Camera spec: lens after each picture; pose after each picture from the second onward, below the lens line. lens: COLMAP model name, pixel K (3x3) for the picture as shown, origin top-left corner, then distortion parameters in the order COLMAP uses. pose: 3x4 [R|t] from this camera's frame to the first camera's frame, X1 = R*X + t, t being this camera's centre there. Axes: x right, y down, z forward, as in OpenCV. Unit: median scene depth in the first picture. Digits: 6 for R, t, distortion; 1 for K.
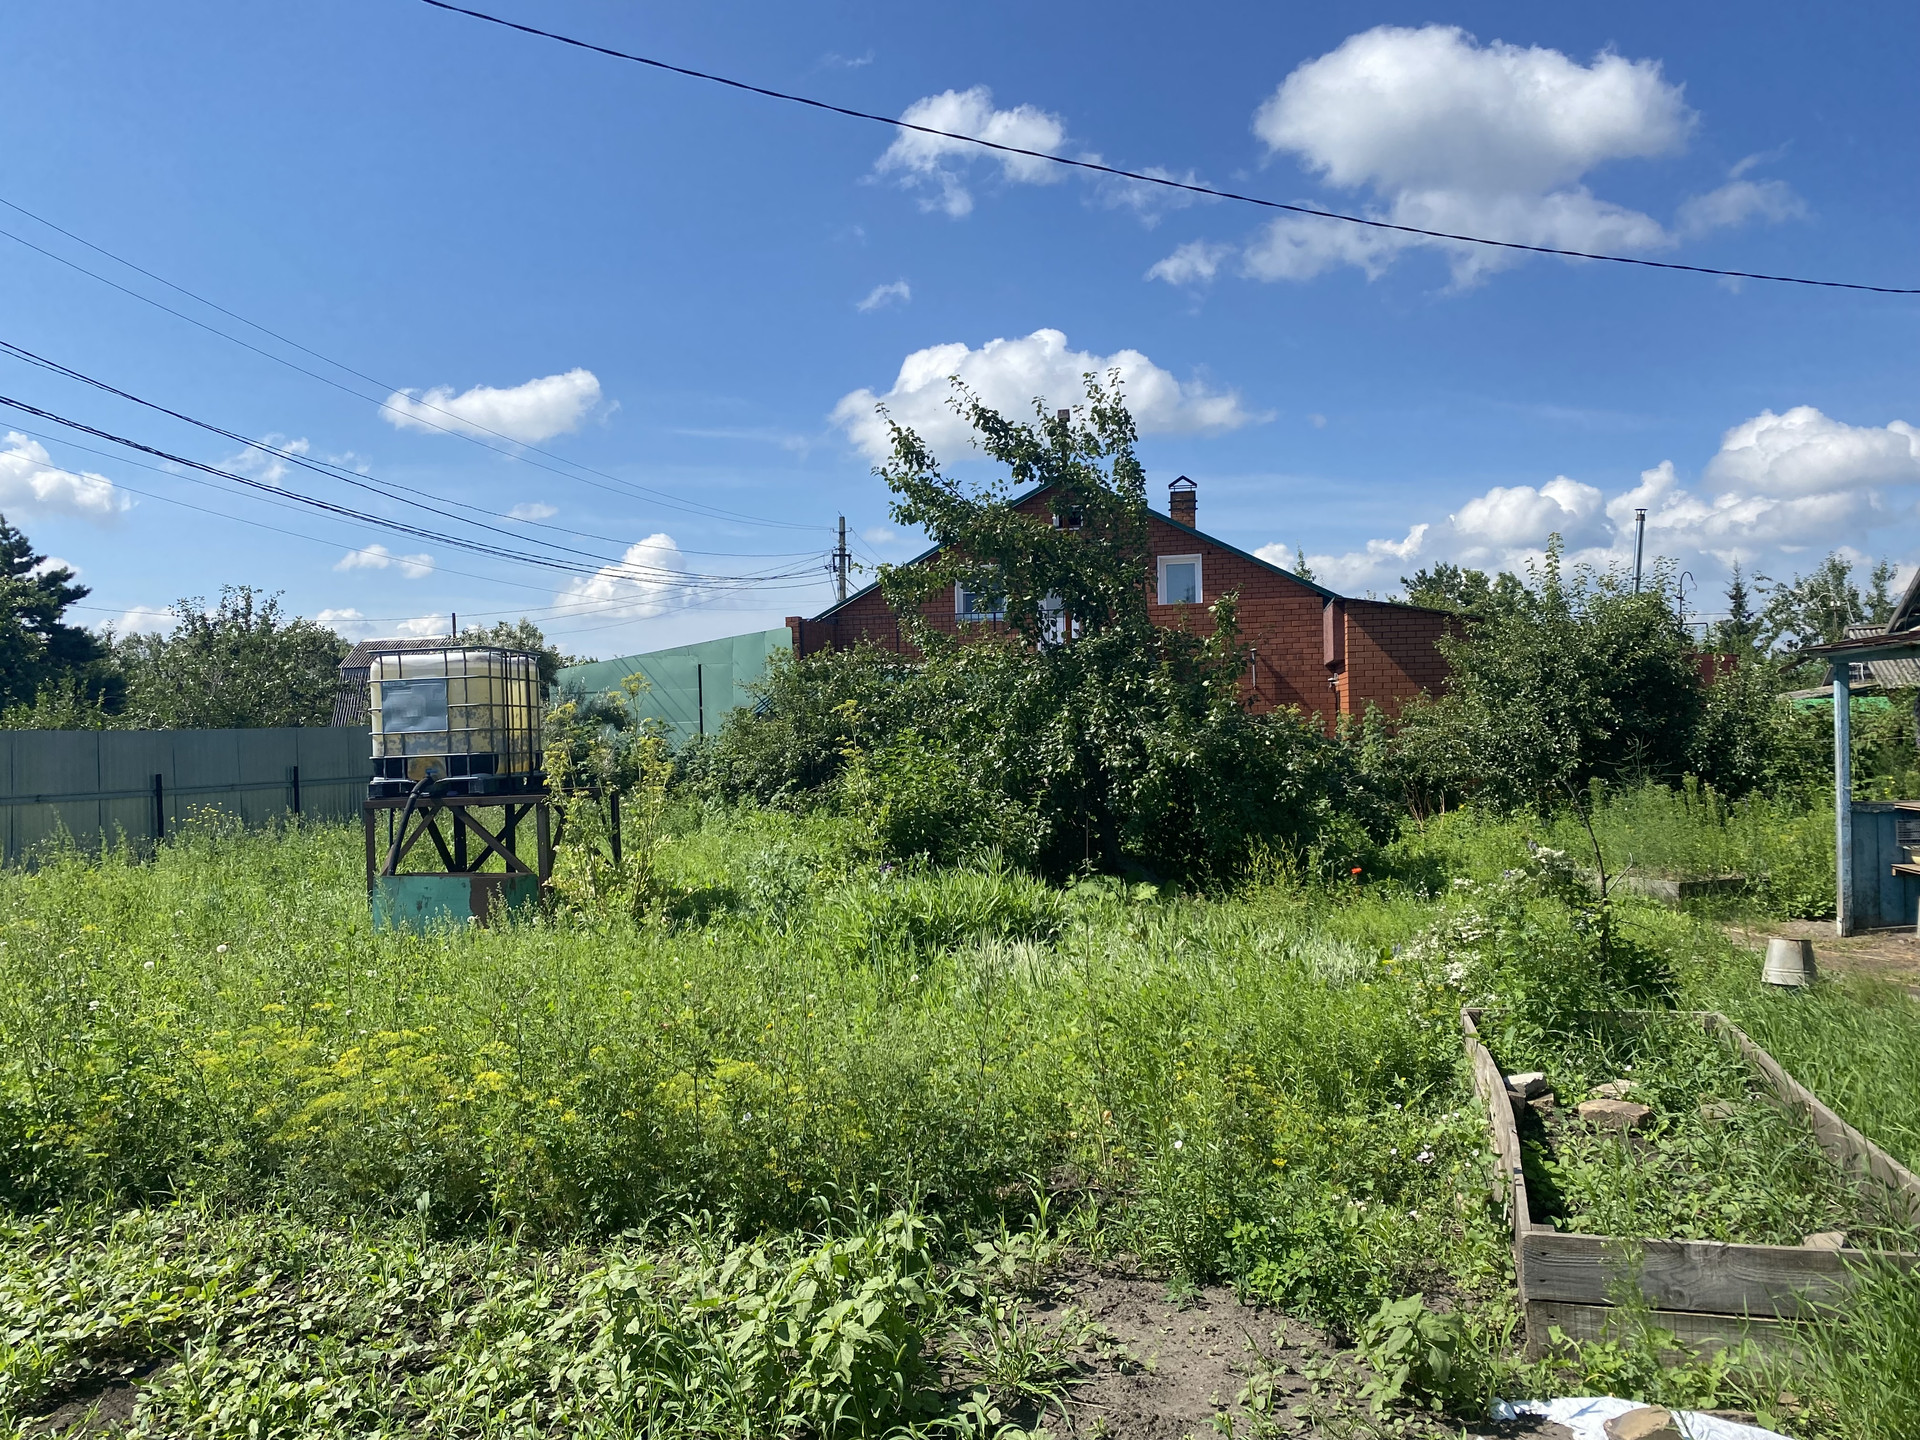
lens RADIAL K [[1509.7, 0, 910.3], [0, 1509.7, 707.3], [0, 0, 1]] dist [0.061693, -0.055735]
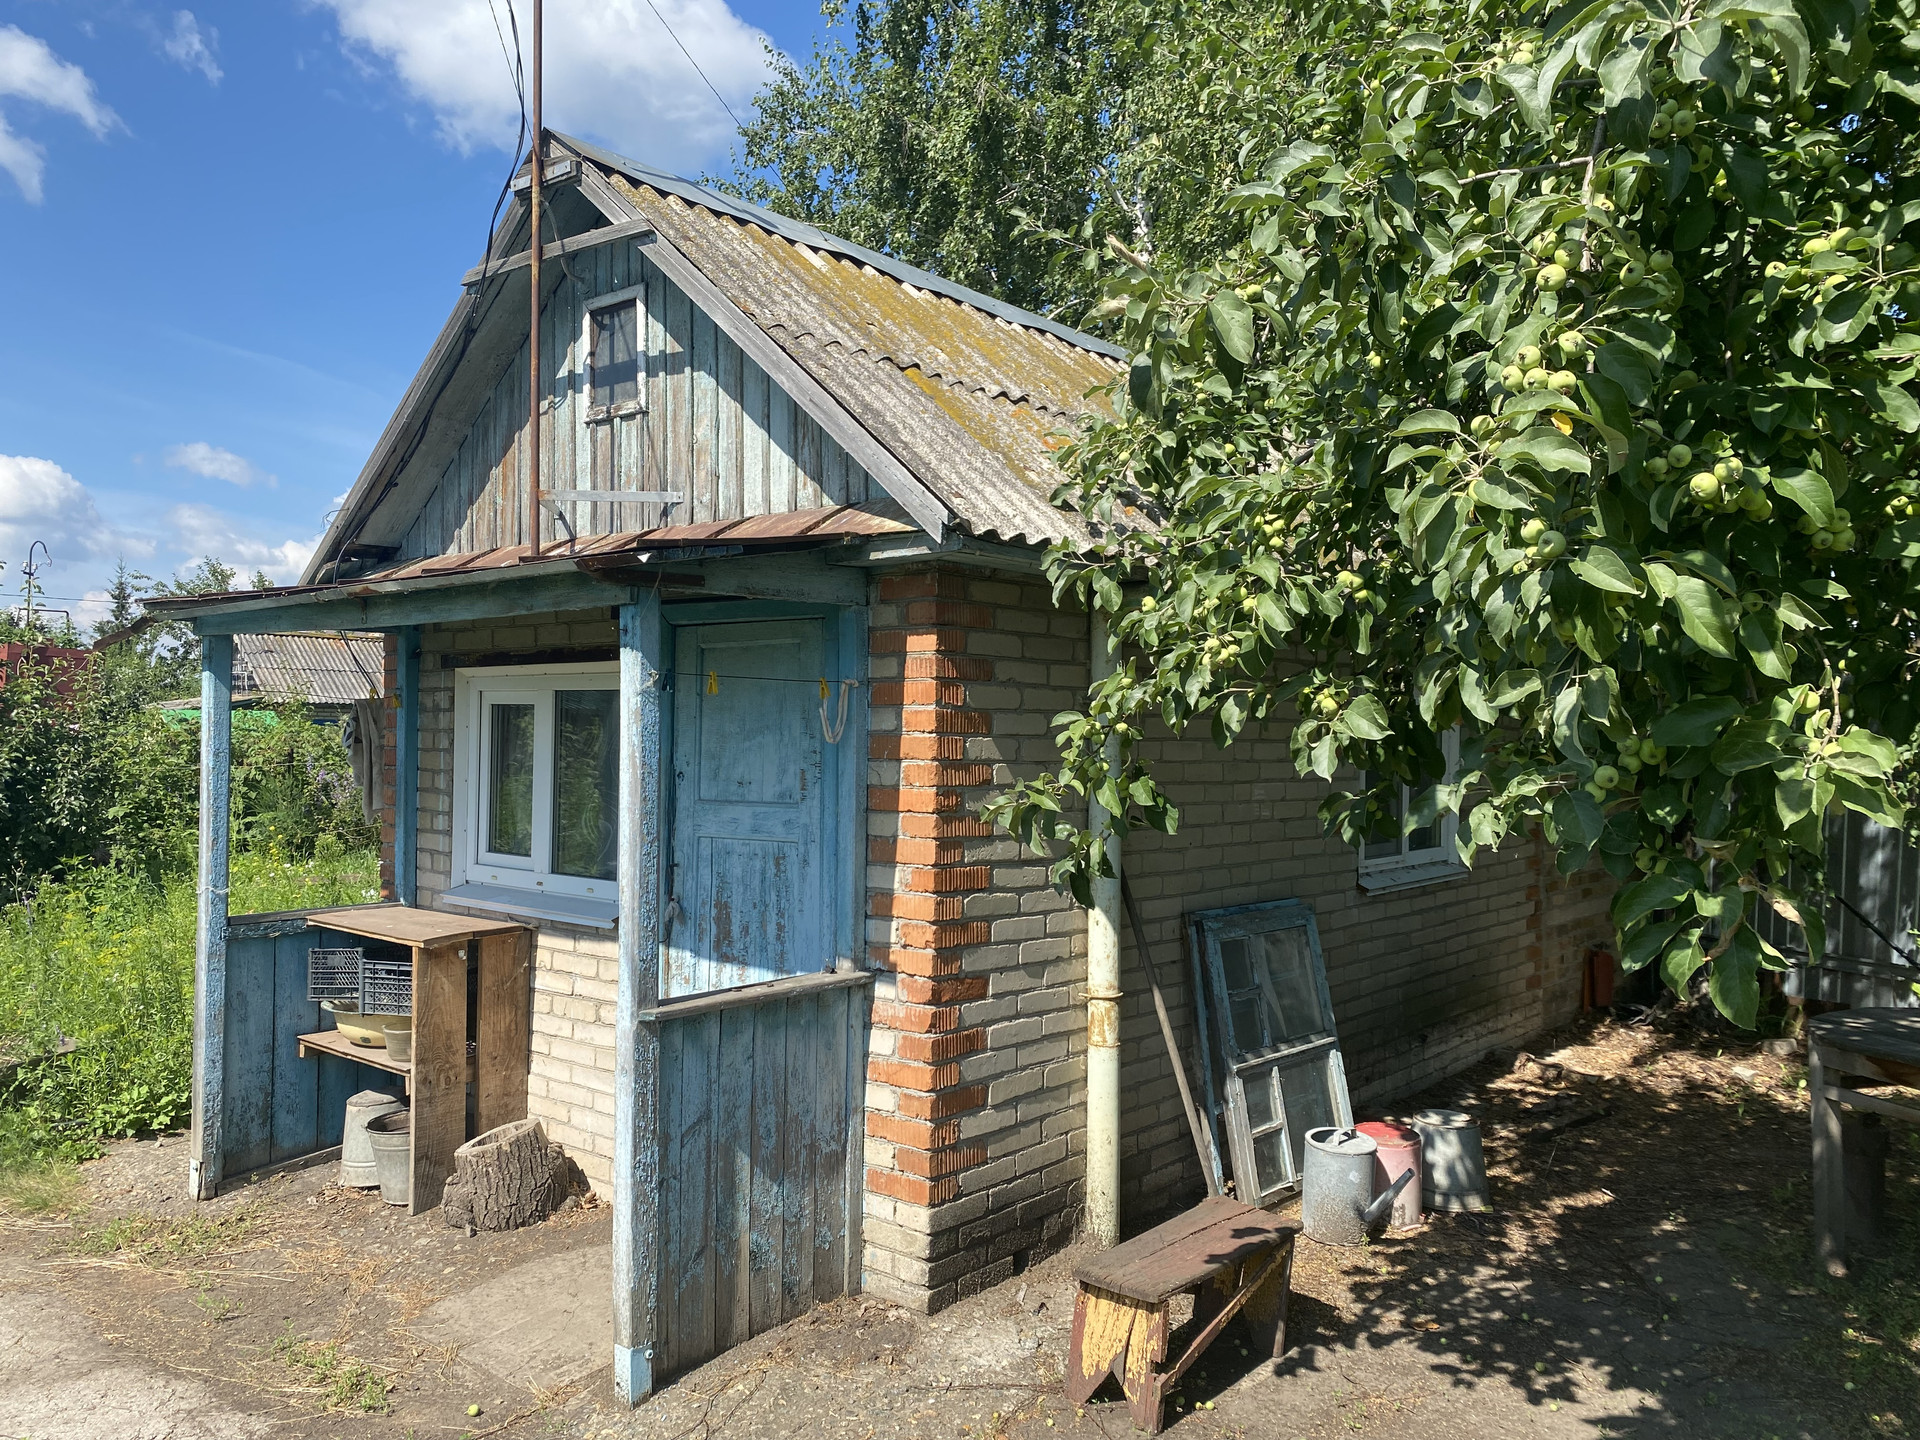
lens RADIAL K [[1509.7, 0, 971.4], [0, 1509.7, 717.5], [0, 0, 1]] dist [0.061693, -0.055735]
pose [[0.538248, 0.034344, 0.842087, 0.337494], [-0.033892, 0.999243, -0.019091, -0.000859], [-0.842105, -0.018264, 0.539004, 0.553683]]
